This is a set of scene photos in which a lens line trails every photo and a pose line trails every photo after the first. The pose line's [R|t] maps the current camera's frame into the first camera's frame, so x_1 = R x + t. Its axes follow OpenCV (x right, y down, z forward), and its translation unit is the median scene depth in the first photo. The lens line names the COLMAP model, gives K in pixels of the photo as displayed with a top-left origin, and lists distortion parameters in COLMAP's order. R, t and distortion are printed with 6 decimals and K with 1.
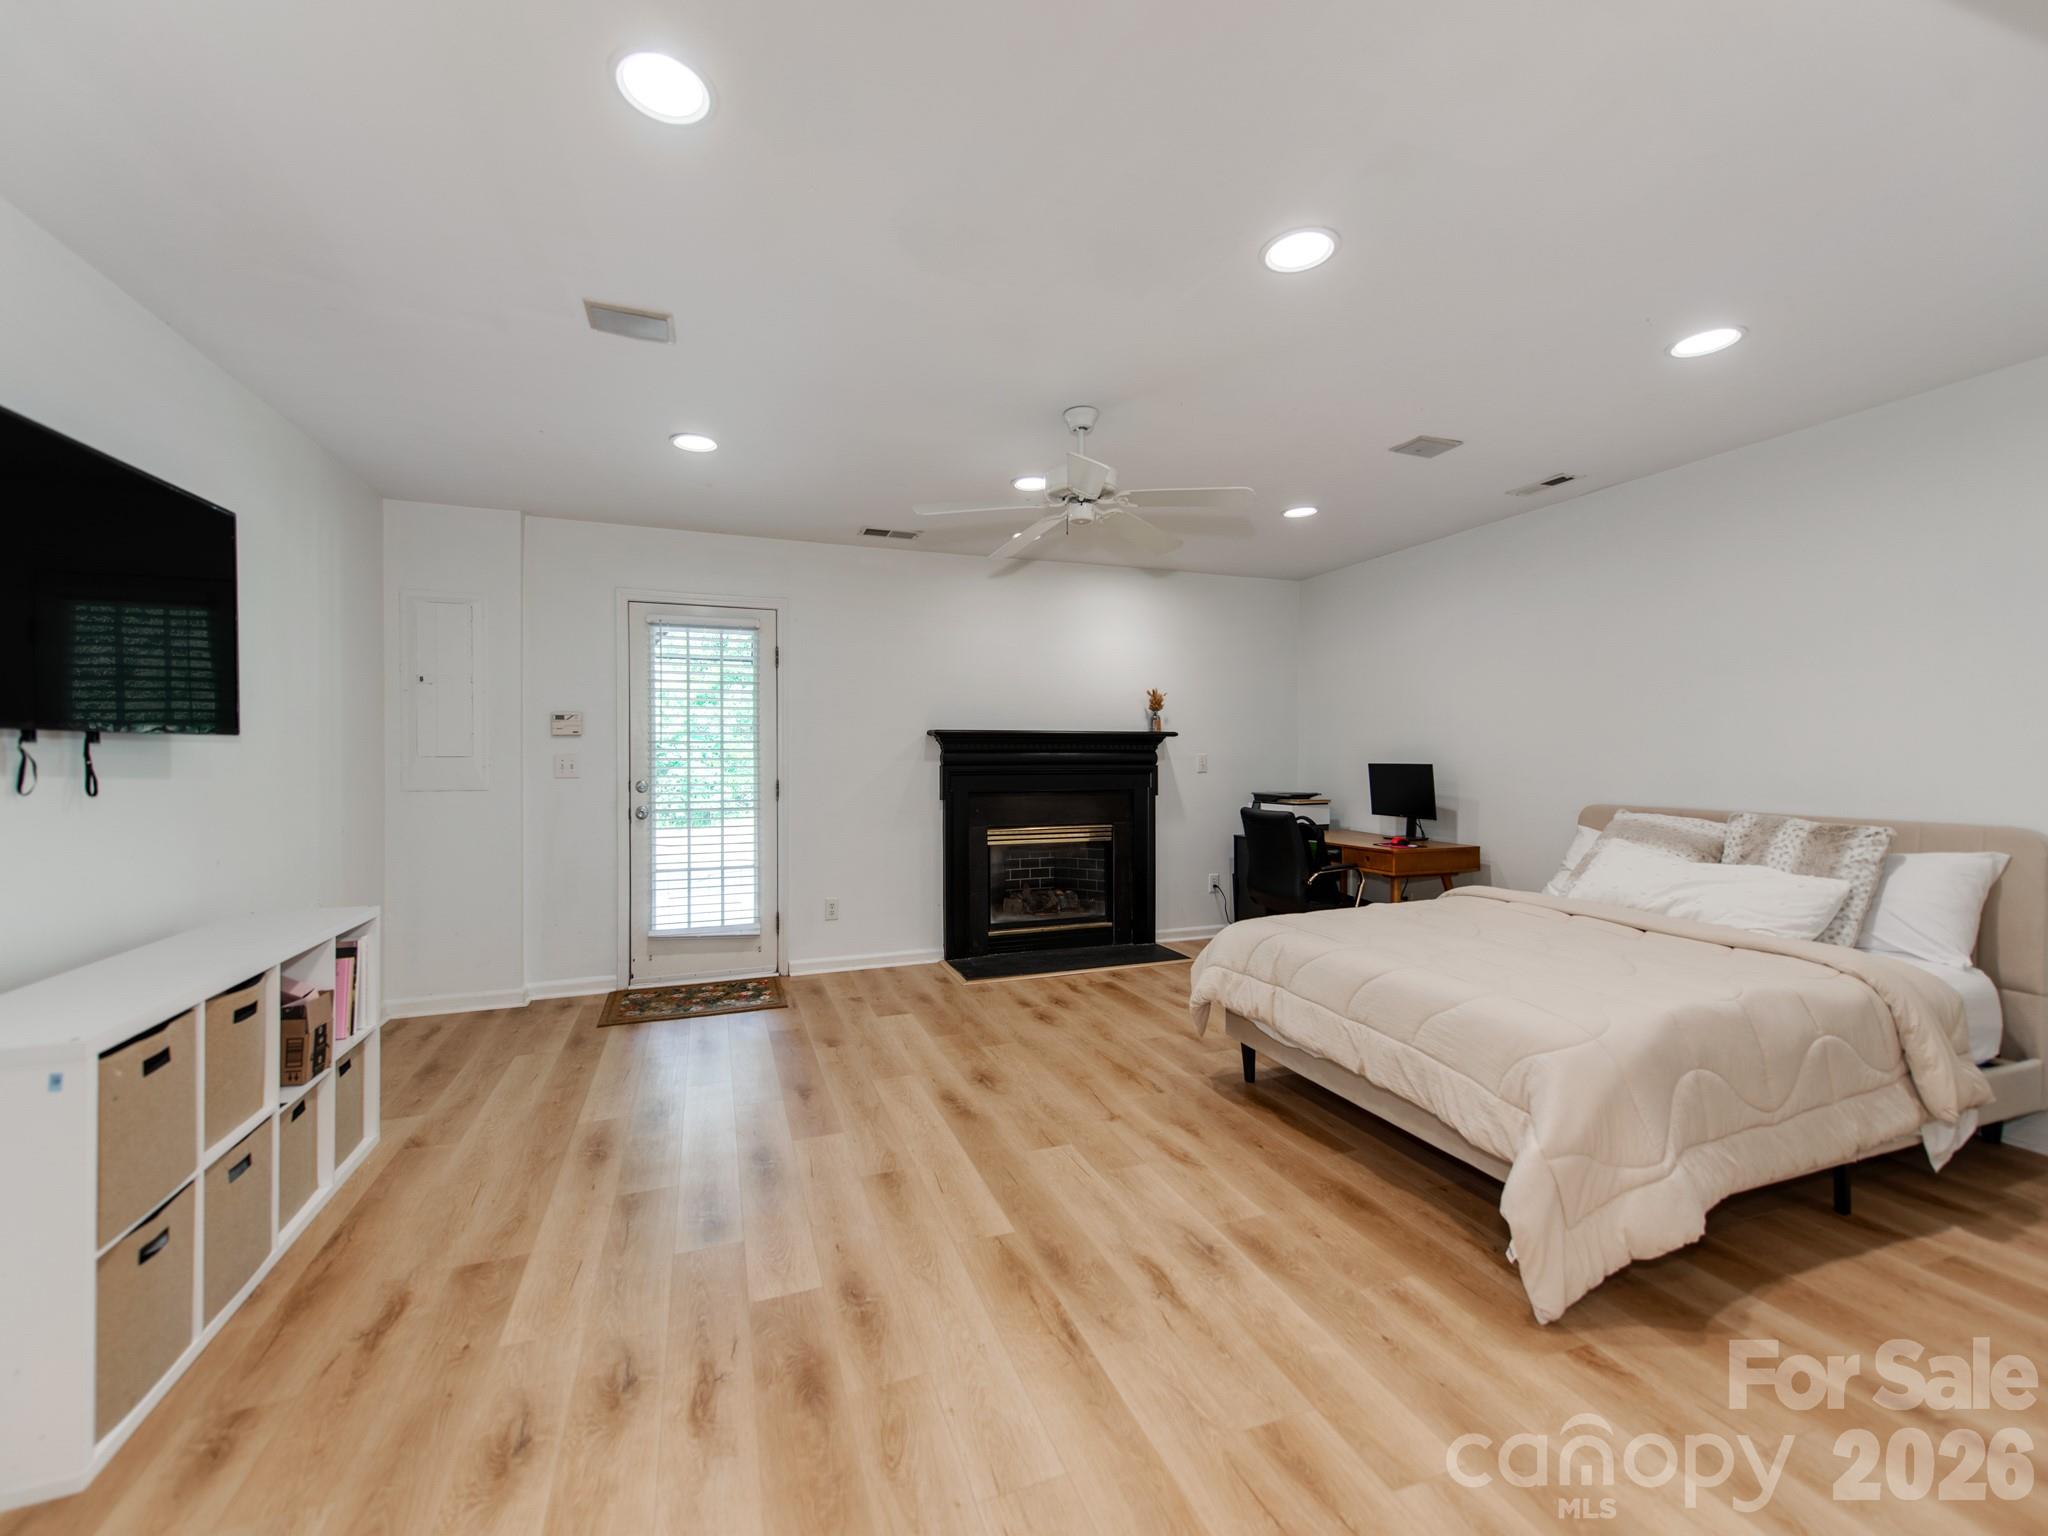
lens RADIAL K [[835.6, 0, 1010.8], [0, 835.6, 755.8], [0, 0, 1]] dist [0.019386, -0.000953]
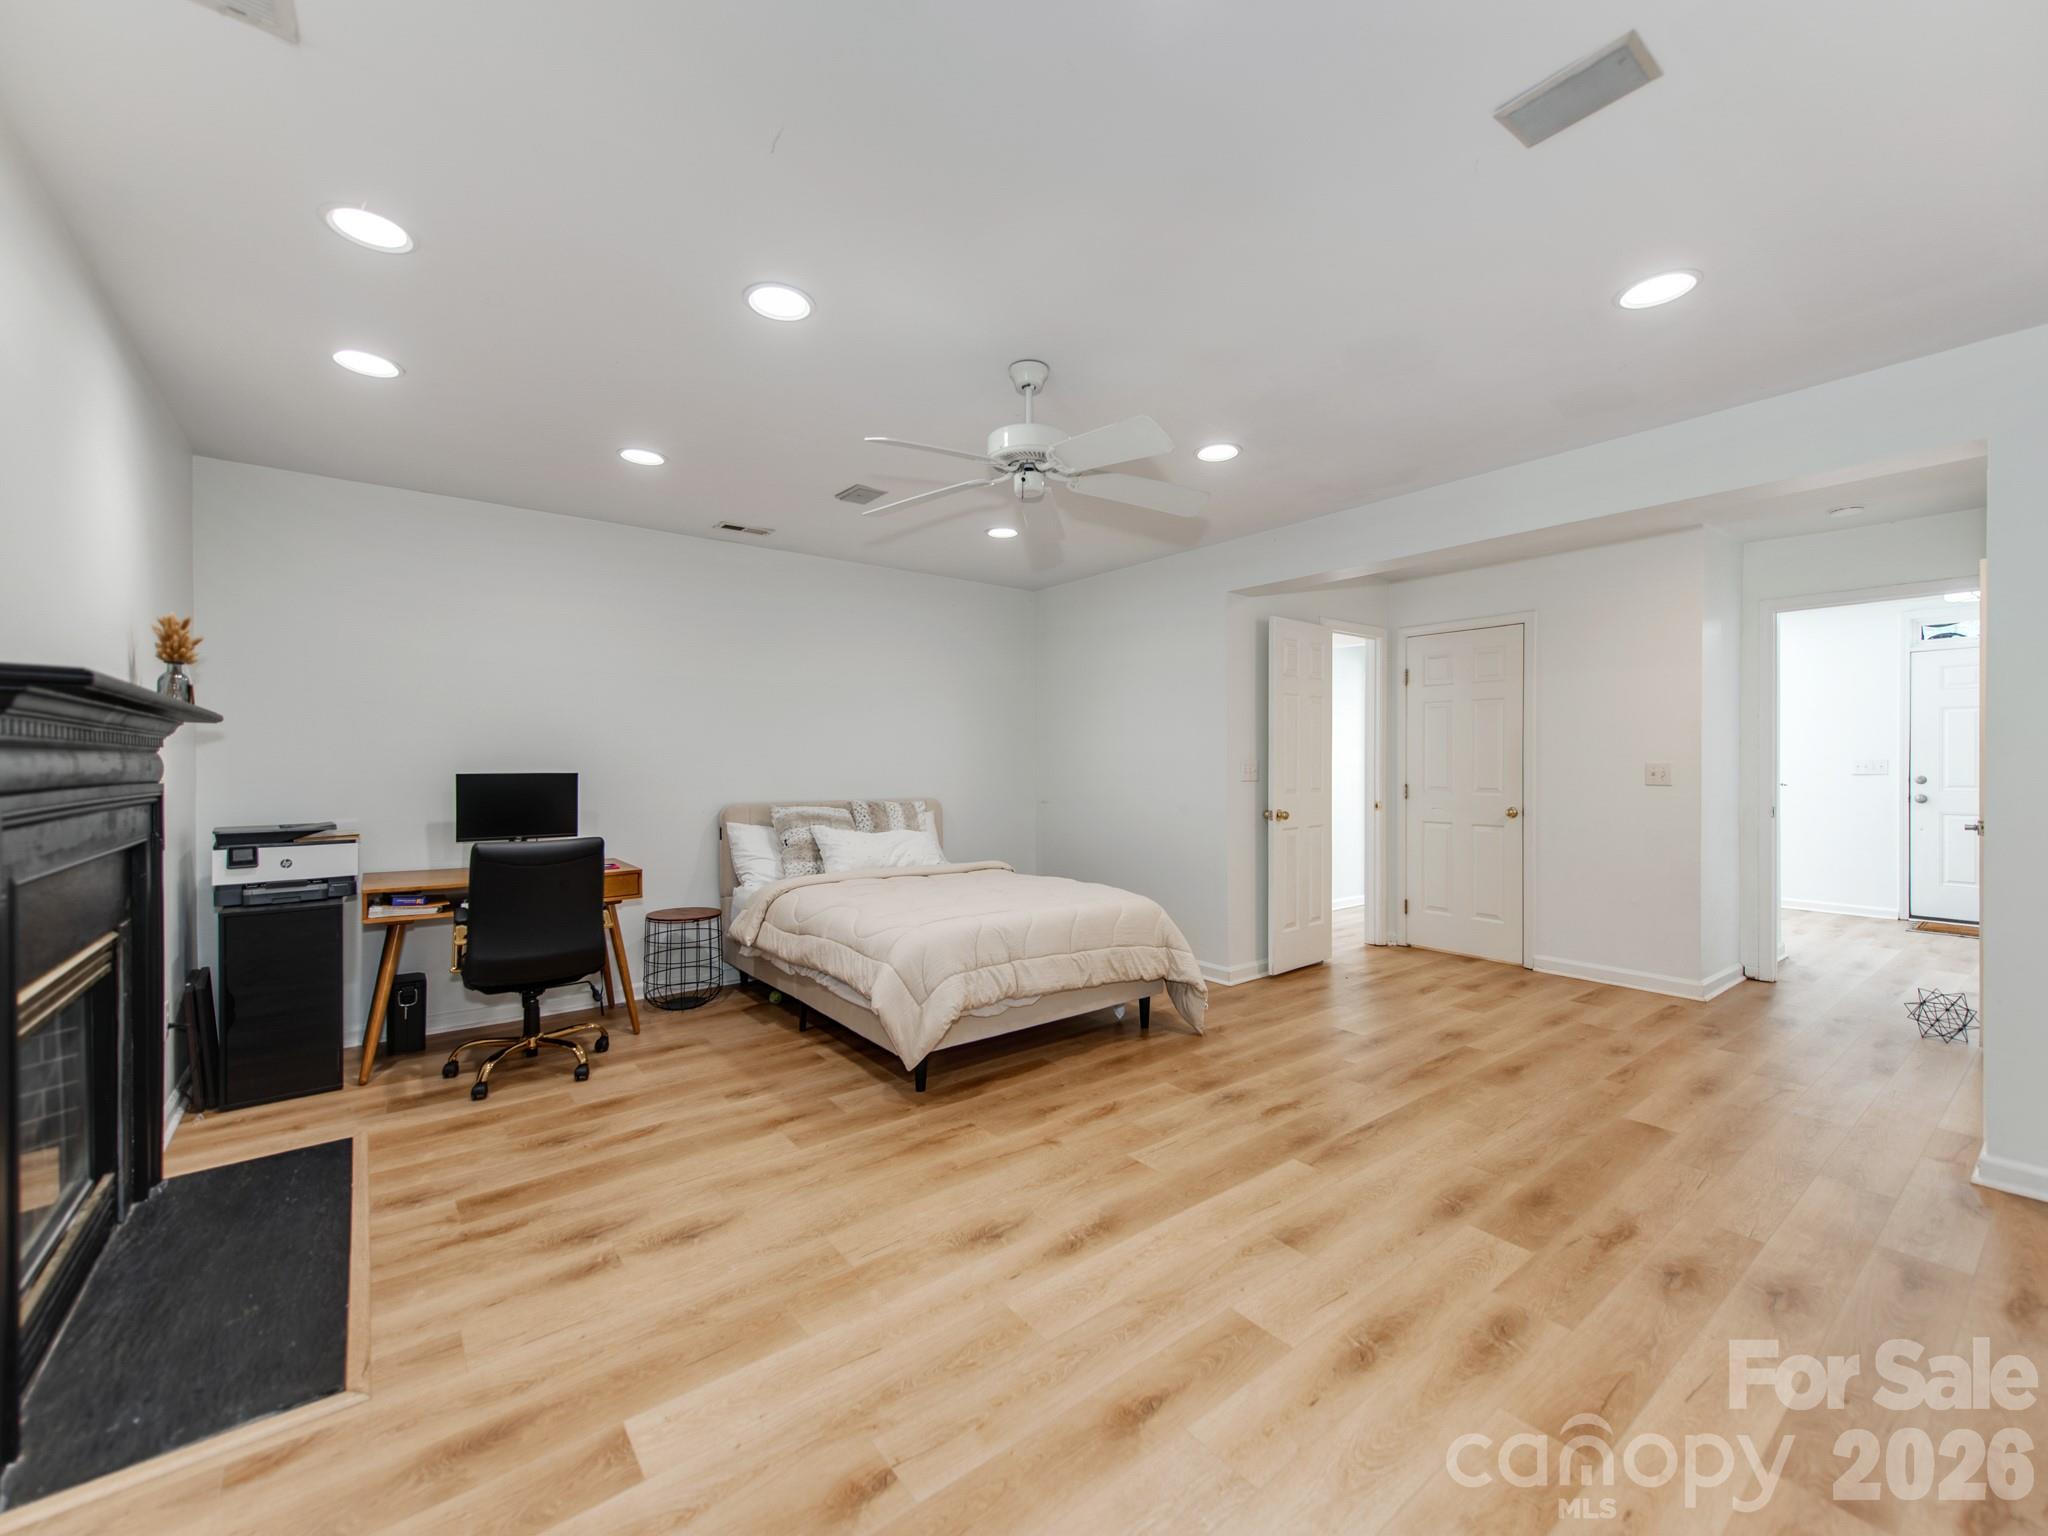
lens RADIAL K [[835.6, 0, 1025.9], [0, 835.6, 766.9], [0, 0, 1]] dist [0.019386, -0.000953]
pose [[-0.311376, -0.001301, 0.950286, -0.777249], [0.003375, 0.999991, 0.002475, 0.004188], [-0.950281, 0.003978, -0.311368, 1.331639]]
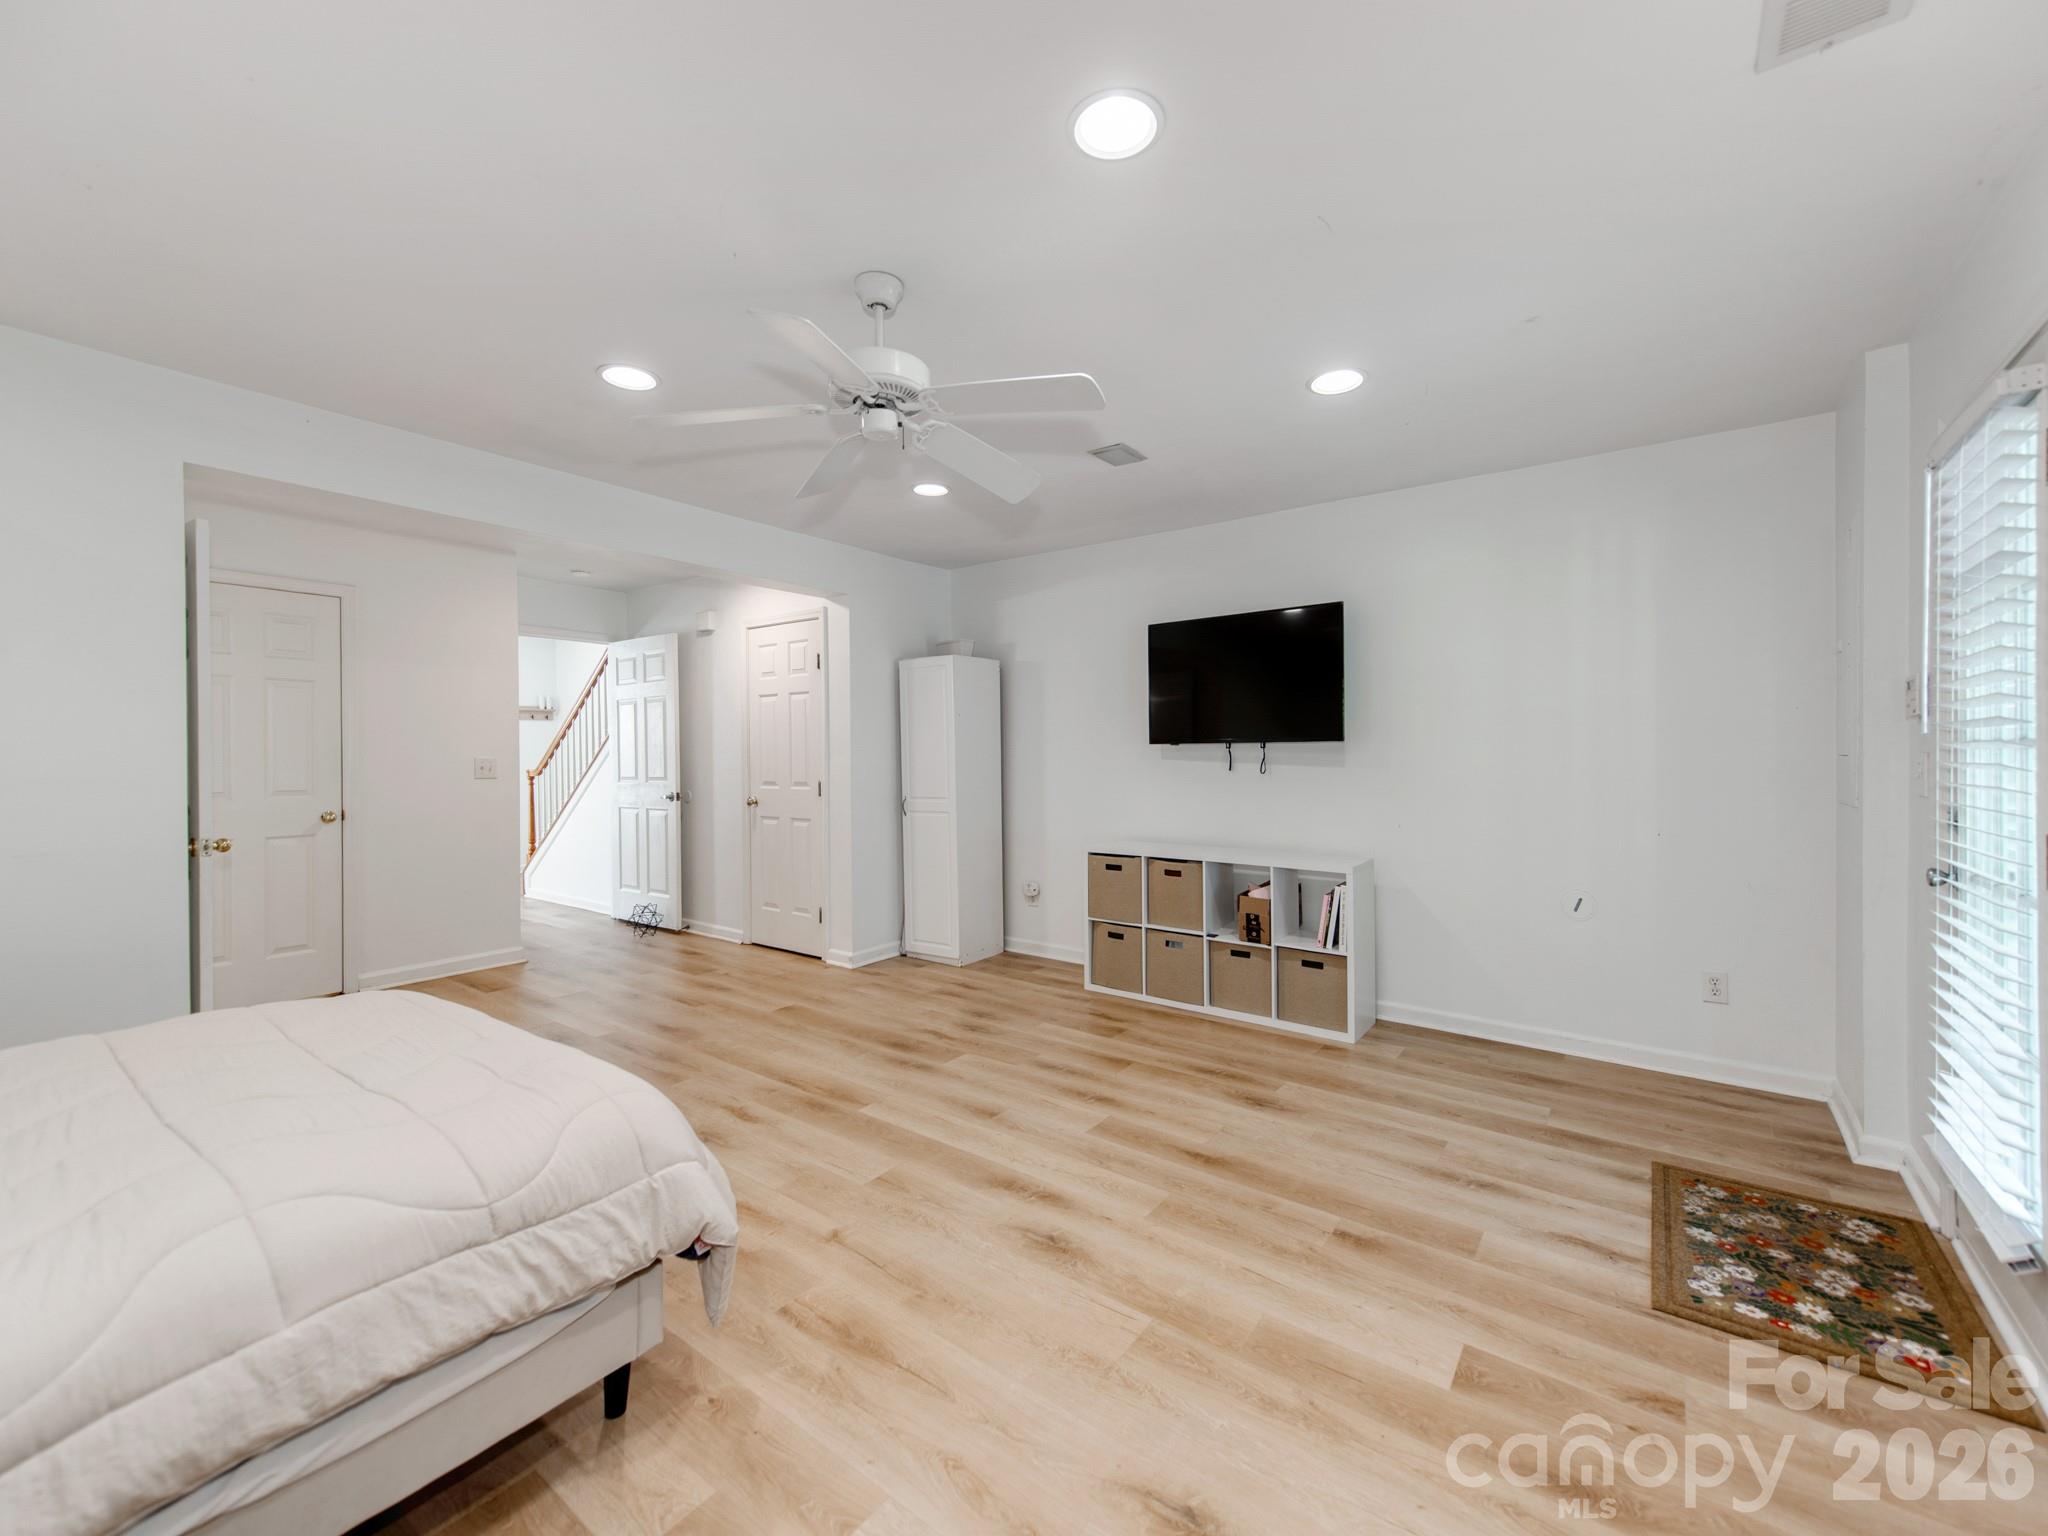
lens RADIAL K [[835.6, 0, 1006.8], [0, 835.6, 760.5], [0, 0, 1]] dist [0.019386, -0.000953]
pose [[-0.843536, 0.011162, -0.536957, 0.397570], [0.004561, 0.999897, 0.013619, -0.008271], [0.537054, 0.009039, -0.843500, 1.735556]]
